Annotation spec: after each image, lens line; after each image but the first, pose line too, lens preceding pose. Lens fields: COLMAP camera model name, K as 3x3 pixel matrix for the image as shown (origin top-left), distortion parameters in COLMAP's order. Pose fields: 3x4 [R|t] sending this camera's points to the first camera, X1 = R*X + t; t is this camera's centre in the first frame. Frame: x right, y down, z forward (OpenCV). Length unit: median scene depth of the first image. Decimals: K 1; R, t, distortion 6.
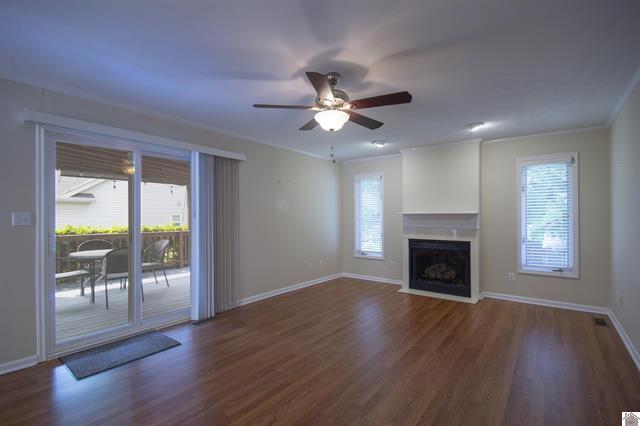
lens RADIAL K [[308.0, 0, 320.4], [0, 308.0, 211.8], [0, 0, 1]] dist [-0.000414, -0.000290]
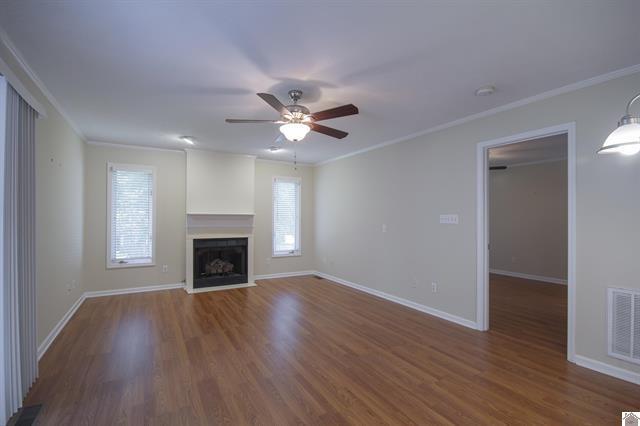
lens RADIAL K [[308.0, 0, 320.4], [0, 308.0, 211.8], [0, 0, 1]] dist [-0.000414, -0.000290]
pose [[0.327220, 0.022175, 0.944688, -0.571494], [-0.020858, 0.999651, -0.016240, 0.007346], [-0.944718, -0.014390, 0.327568, 0.309427]]
